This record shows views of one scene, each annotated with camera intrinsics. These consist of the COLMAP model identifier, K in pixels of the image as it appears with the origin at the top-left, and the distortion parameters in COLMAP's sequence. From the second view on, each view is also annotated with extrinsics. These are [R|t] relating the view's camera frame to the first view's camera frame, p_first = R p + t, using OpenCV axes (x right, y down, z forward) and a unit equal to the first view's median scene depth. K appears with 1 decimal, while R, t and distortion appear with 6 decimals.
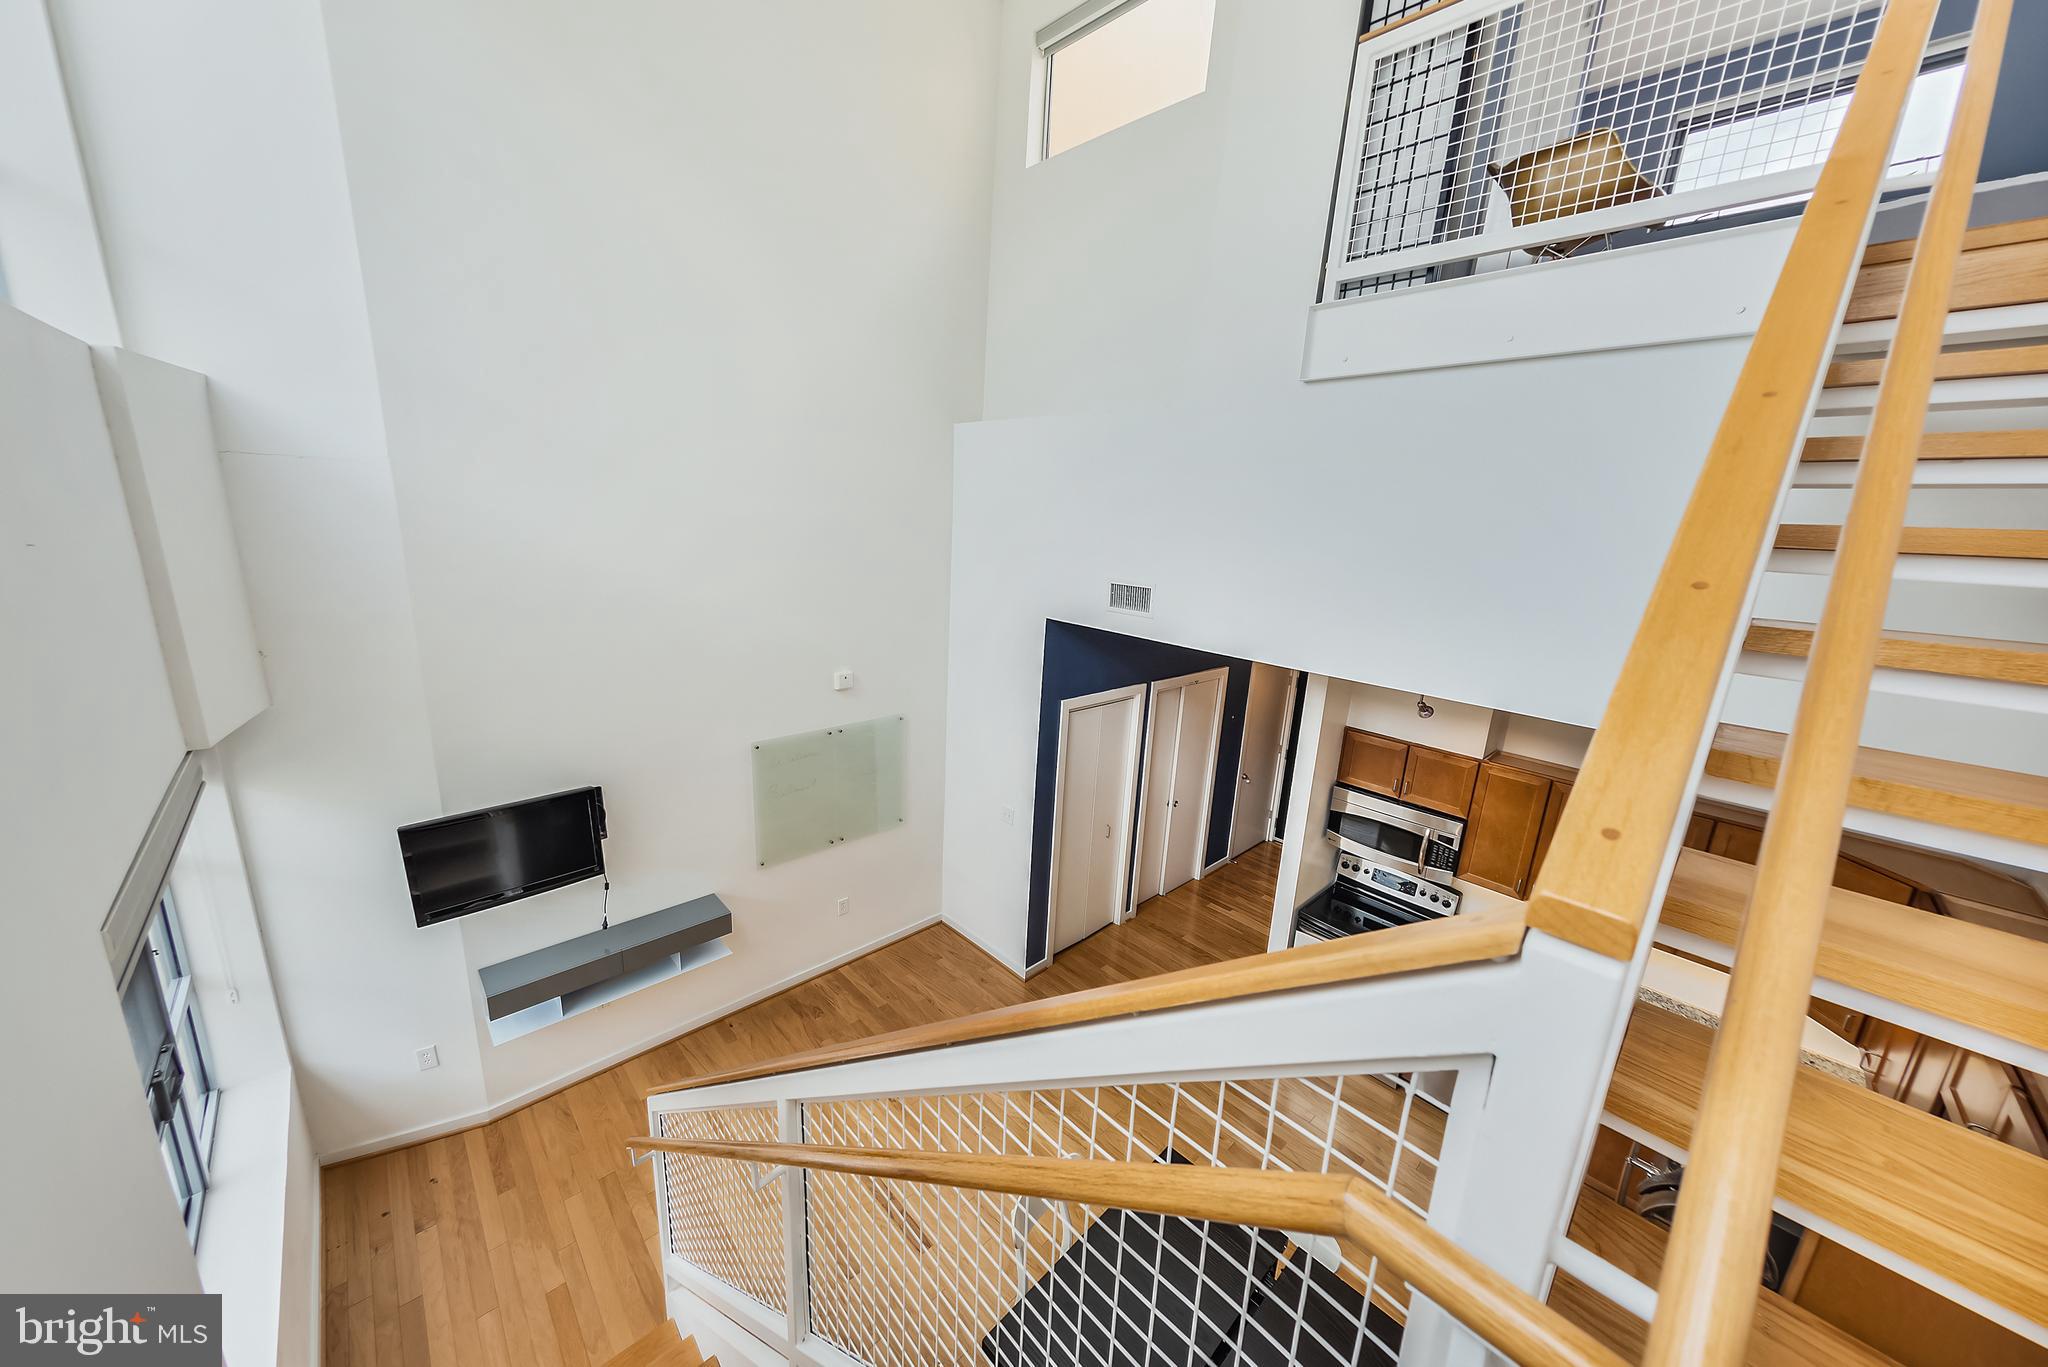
lens RADIAL K [[707.1, 0, 994.0], [0, 707.1, 683.5], [0, 0, 1]] dist [0.000498, 0.000018]
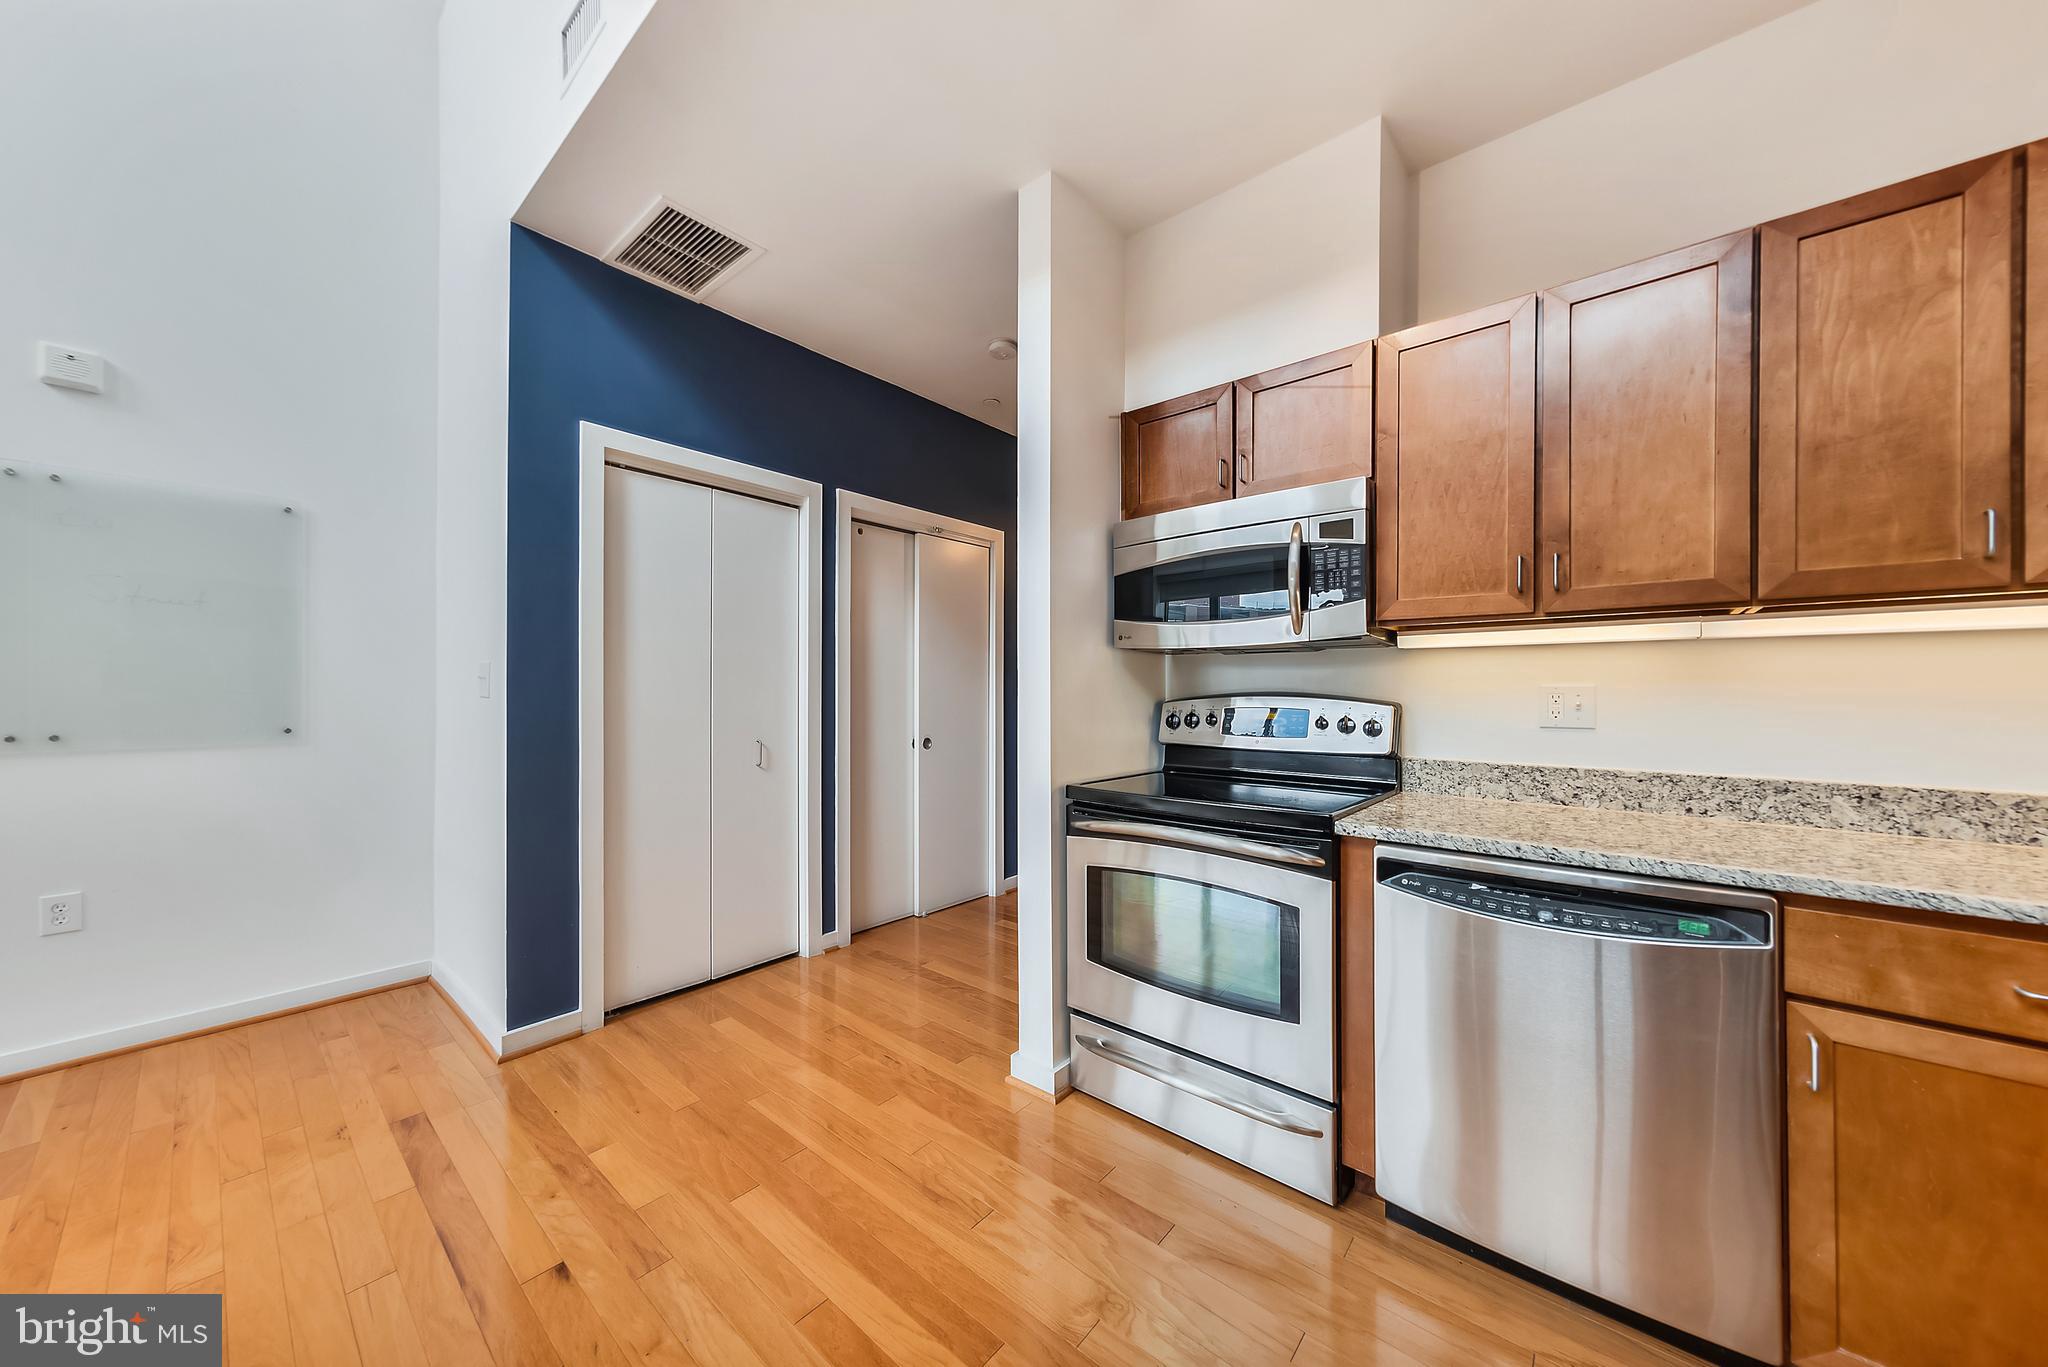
lens RADIAL K [[707.1, 0, 994.0], [0, 707.1, 683.5], [0, 0, 1]] dist [0.000498, 0.000018]
pose [[0.992852, -0.046831, 0.109779, 0.297745], [0.072327, 0.967753, -0.241295, 0.318592], [-0.094939, 0.247510, 0.964223, 0.492485]]
